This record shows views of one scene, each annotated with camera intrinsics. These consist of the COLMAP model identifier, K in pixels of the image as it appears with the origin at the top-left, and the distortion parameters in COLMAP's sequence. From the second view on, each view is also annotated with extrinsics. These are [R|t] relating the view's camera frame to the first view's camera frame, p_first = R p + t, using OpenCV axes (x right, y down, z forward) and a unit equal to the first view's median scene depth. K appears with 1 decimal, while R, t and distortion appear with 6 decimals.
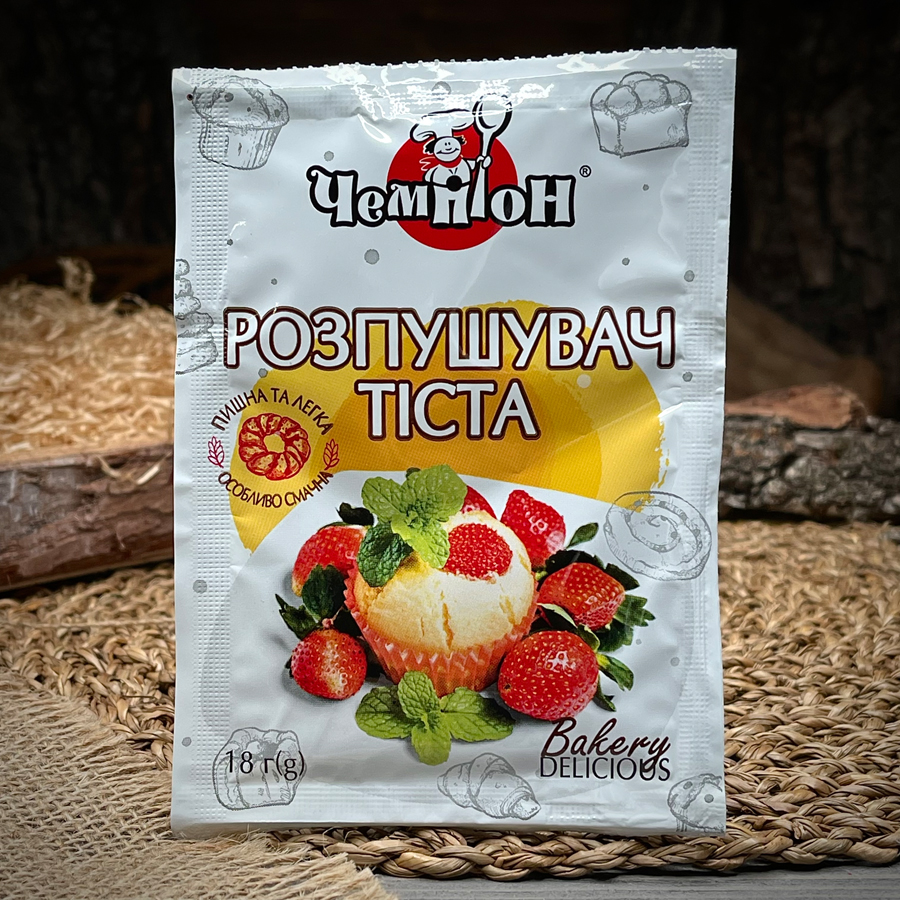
lens RADIAL K [[2027.2, 0, 452.2], [0, 2027.2, 481.2], [0, 0, 1]] dist [0.055252, 0.042266]
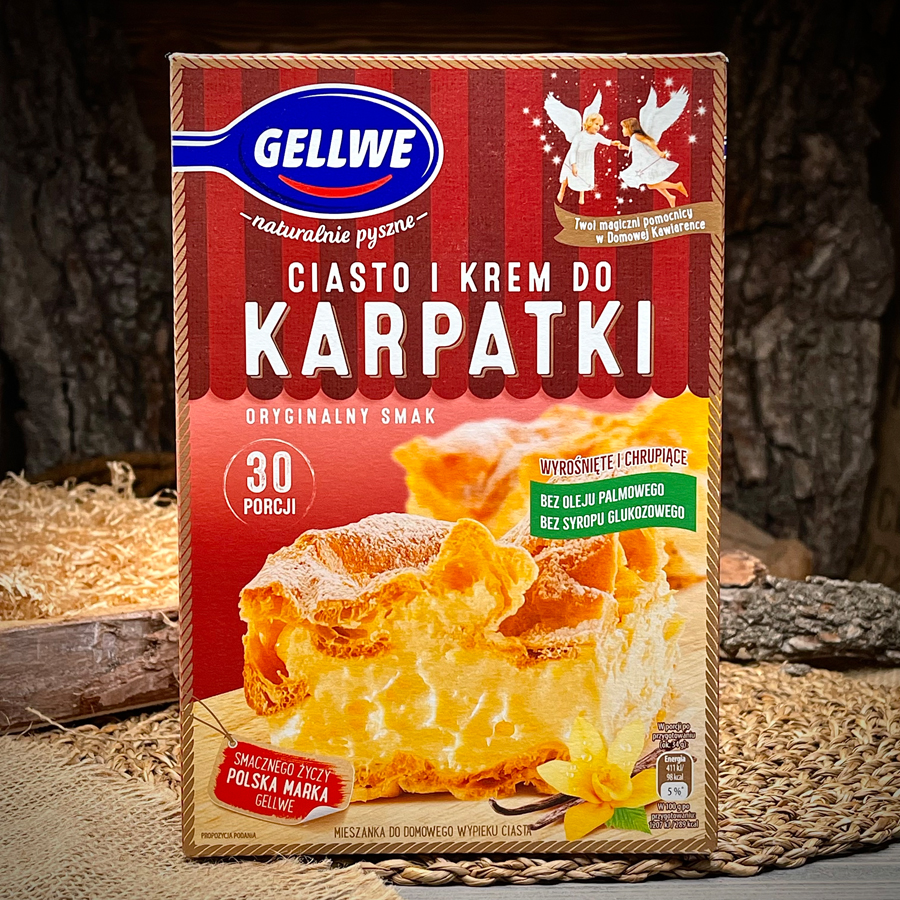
lens RADIAL K [[2042.5, 0, 450.3], [0, 2042.5, 400.4], [0, 0, 1]] dist [0.127402, 0.213518]
pose [[0.999832, -0.016019, 0.008911, -0.000269], [0.017114, 0.989906, -0.140690, 0.041157], [-0.006567, 0.140819, 0.990014, -0.302988]]
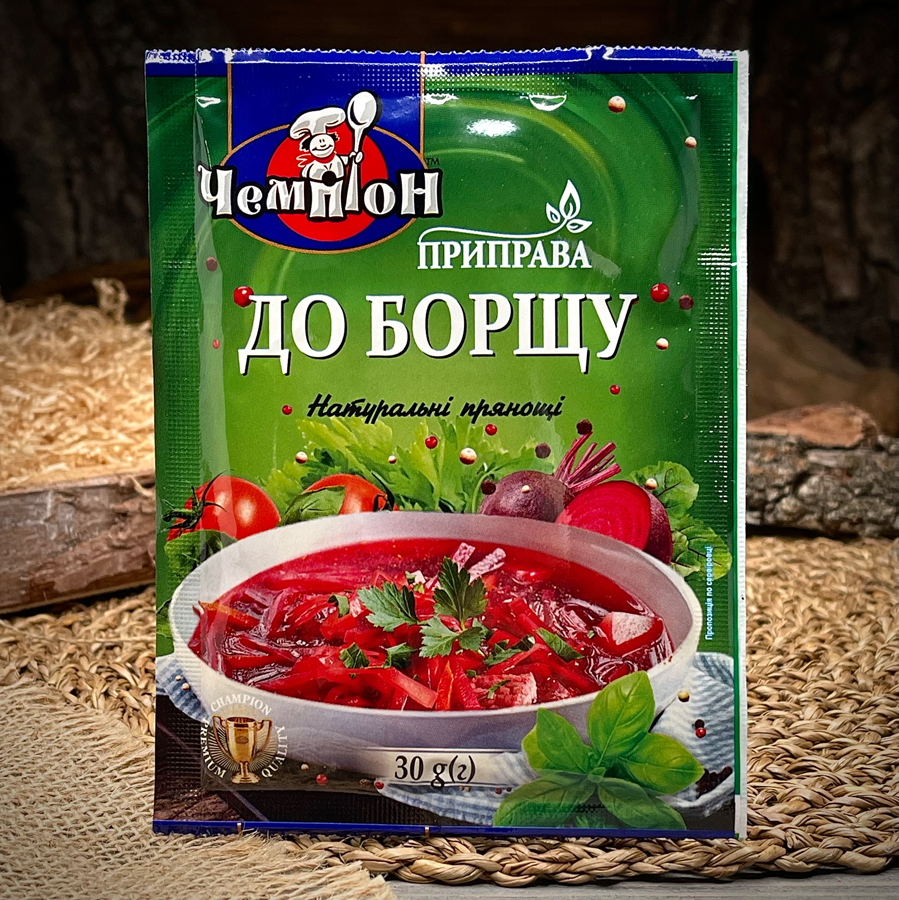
lens RADIAL K [[2050.1, 0, 452.0], [0, 2050.1, 468.9], [0, 0, 1]] dist [0.059581, -0.056126]
pose [[0.999830, -0.000217, -0.018422, 0.009180], [0.000088, 0.999975, -0.007040, -0.008730], [0.018423, 0.007038, 0.999806, -0.047067]]
